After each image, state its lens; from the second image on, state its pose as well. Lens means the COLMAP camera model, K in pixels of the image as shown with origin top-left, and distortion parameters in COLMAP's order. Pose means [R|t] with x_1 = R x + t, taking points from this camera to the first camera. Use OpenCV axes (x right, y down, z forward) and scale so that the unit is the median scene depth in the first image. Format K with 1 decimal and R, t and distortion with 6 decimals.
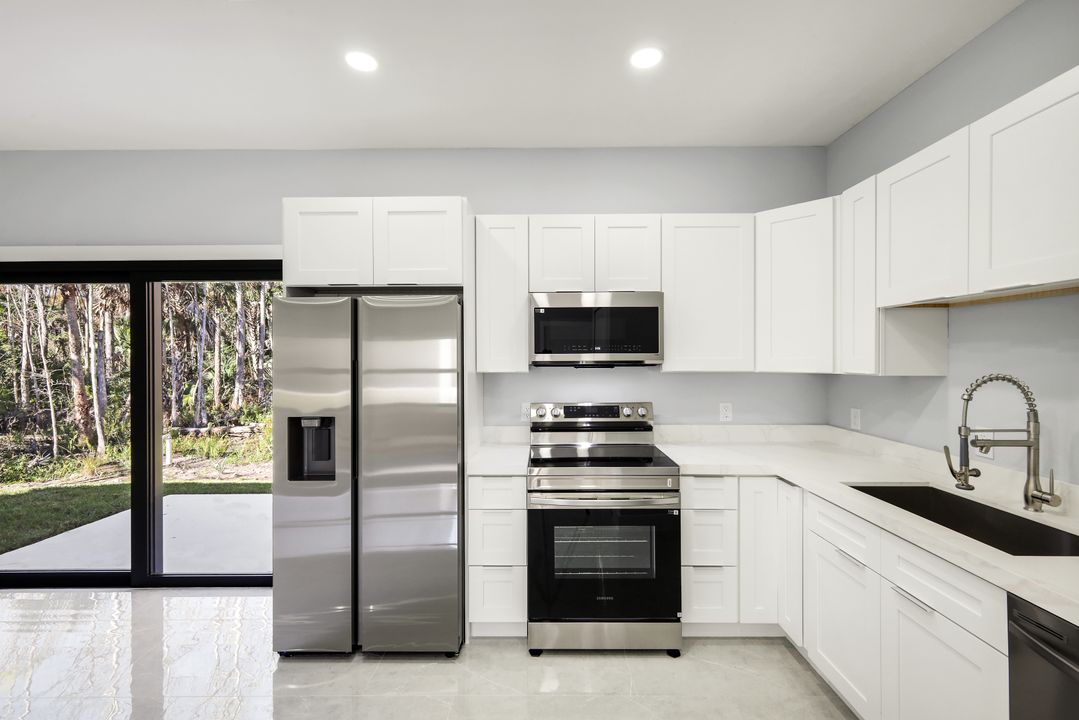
lens RADIAL K [[478.9, 0, 535.3], [0, 478.9, 353.2], [0, 0, 1]] dist [0.004552, 0.000505]
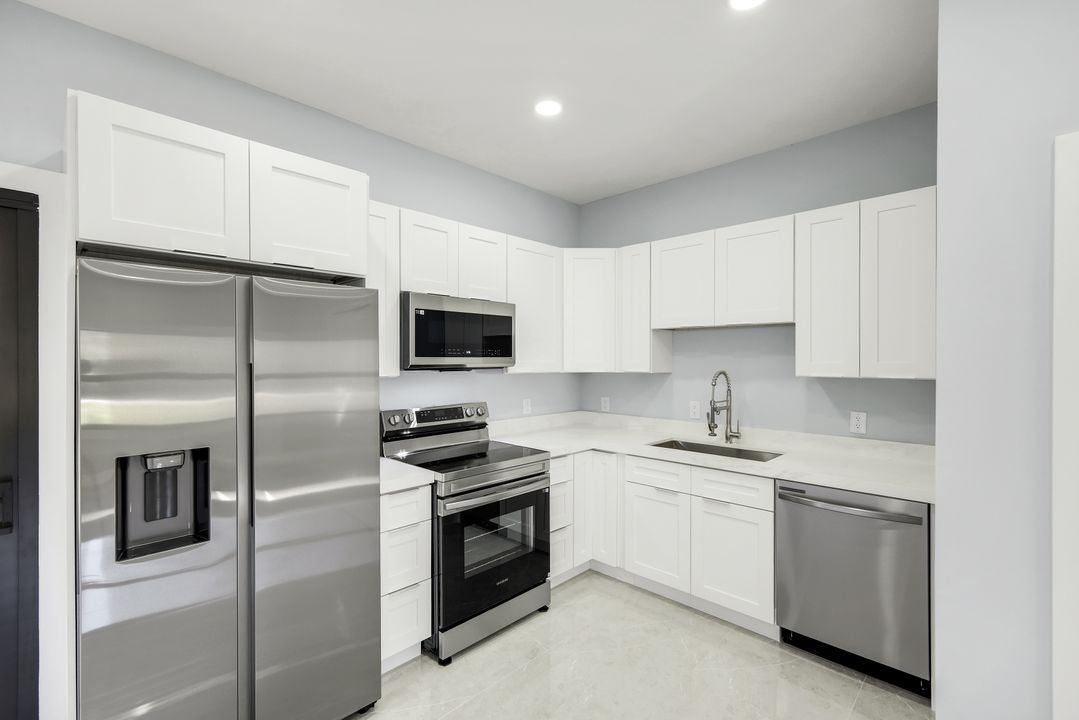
lens RADIAL K [[478.9, 0, 543.2], [0, 478.9, 356.4], [0, 0, 1]] dist [0.004552, 0.000505]
pose [[0.685768, 0.007546, 0.727782, -0.555946], [-0.006821, 0.999969, -0.003941, 0.001871], [-0.727789, -0.002262, 0.685798, 0.174716]]
